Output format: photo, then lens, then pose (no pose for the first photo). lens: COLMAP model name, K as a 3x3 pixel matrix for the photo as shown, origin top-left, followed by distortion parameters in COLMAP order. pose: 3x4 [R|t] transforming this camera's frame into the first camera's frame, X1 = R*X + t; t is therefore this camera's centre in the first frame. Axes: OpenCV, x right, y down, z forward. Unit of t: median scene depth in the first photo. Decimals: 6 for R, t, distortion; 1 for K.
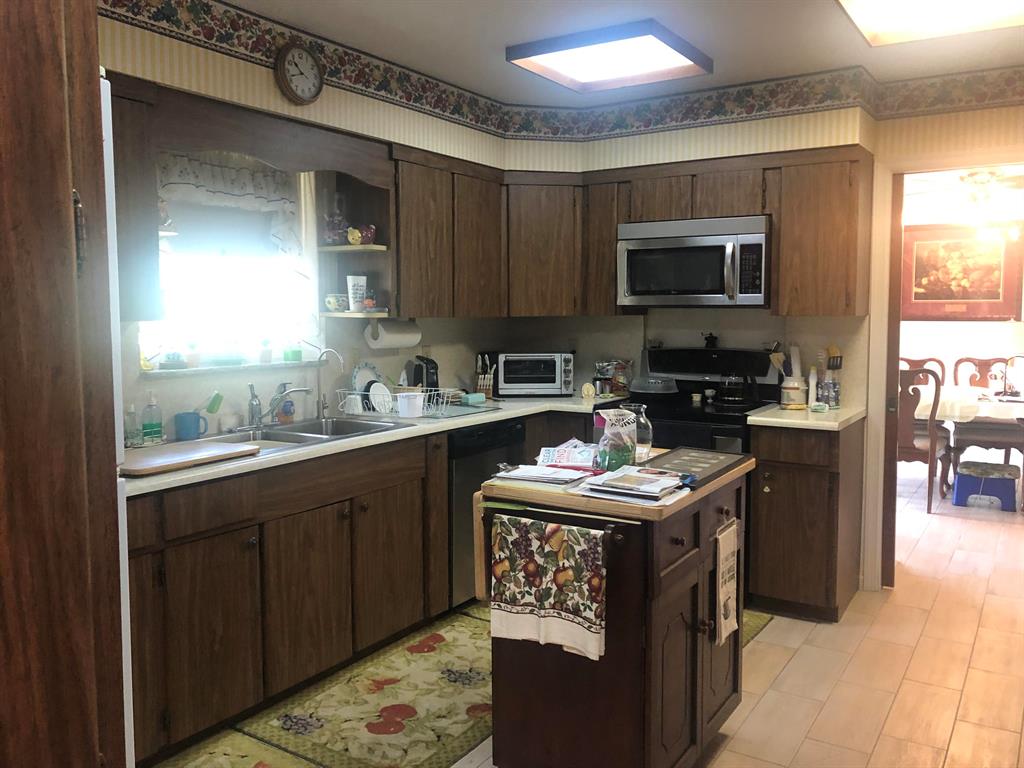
lens RADIAL K [[848.1, 0, 512.0], [0, 848.1, 384.0], [0, 0, 1]] dist [0.035892, -0.003386]
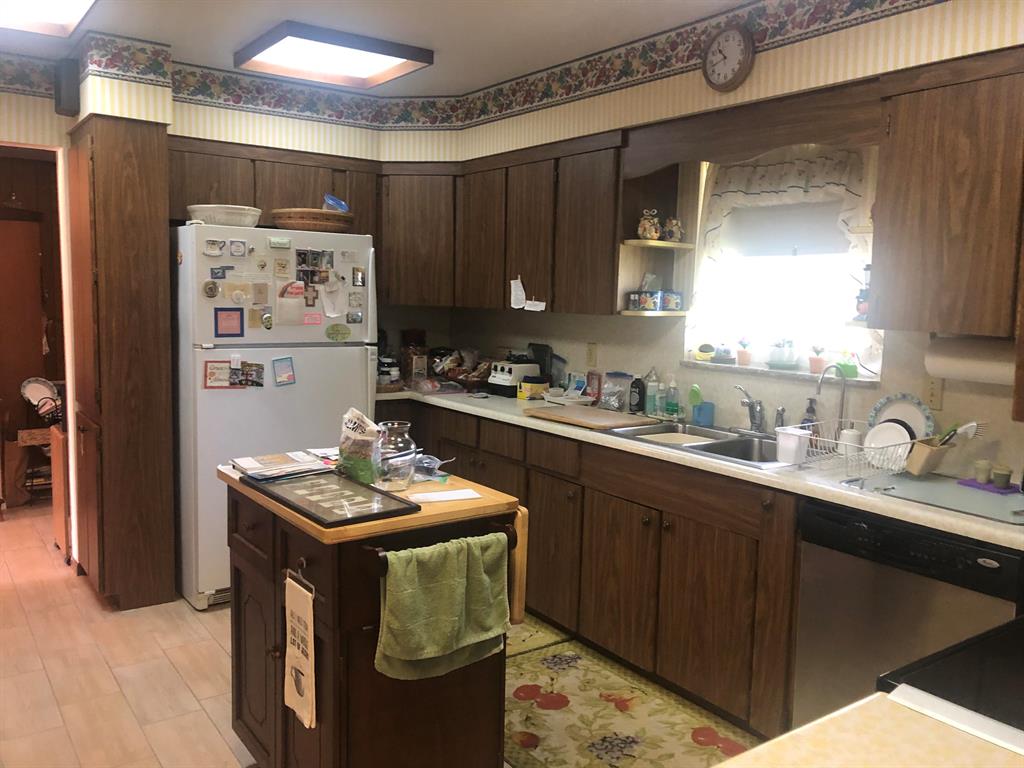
lens RADIAL K [[839.1, 0, 512.0], [0, 839.1, 384.0], [0, 0, 1]] dist [-0.003676, 0.001006]
pose [[-0.362322, 0.100250, -0.926646, 1.058441], [-0.111825, 0.982342, 0.149999, -0.182087], [0.925321, 0.157970, -0.344713, 1.692352]]
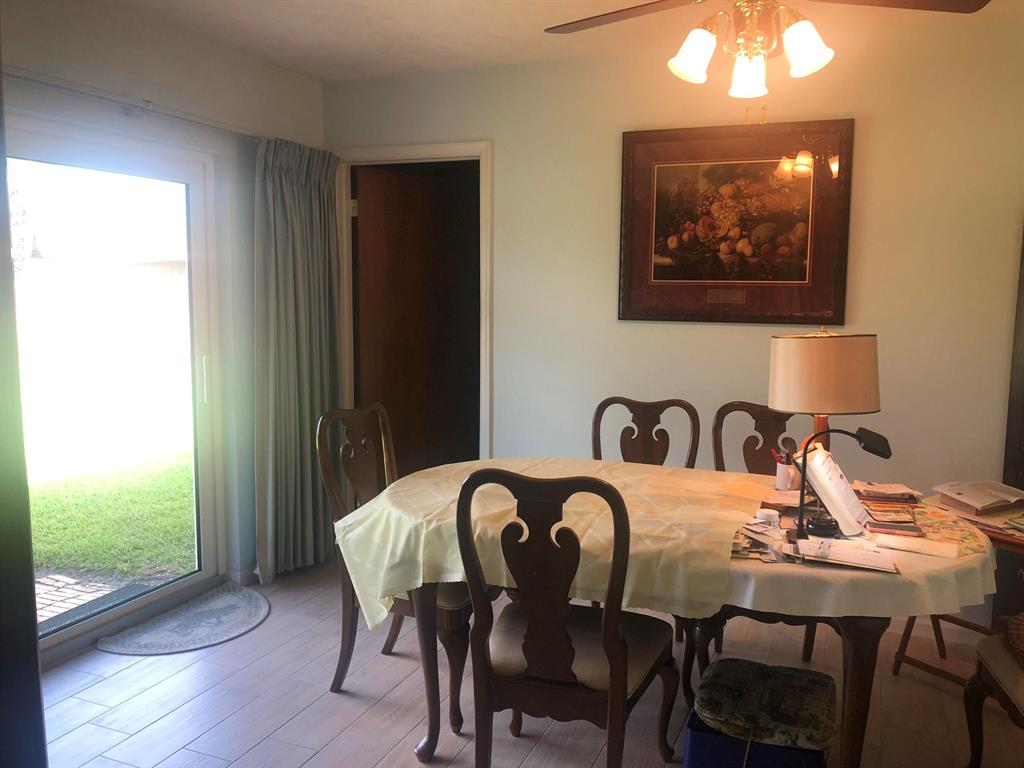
lens RADIAL K [[848.1, 0, 512.0], [0, 848.1, 384.0], [0, 0, 1]] dist [0.035892, -0.003386]
pose [[0.986962, -0.003346, 0.160919, 0.306895], [-0.001375, 0.999572, 0.029220, -0.050606], [-0.160948, -0.029060, 0.986535, 0.514514]]
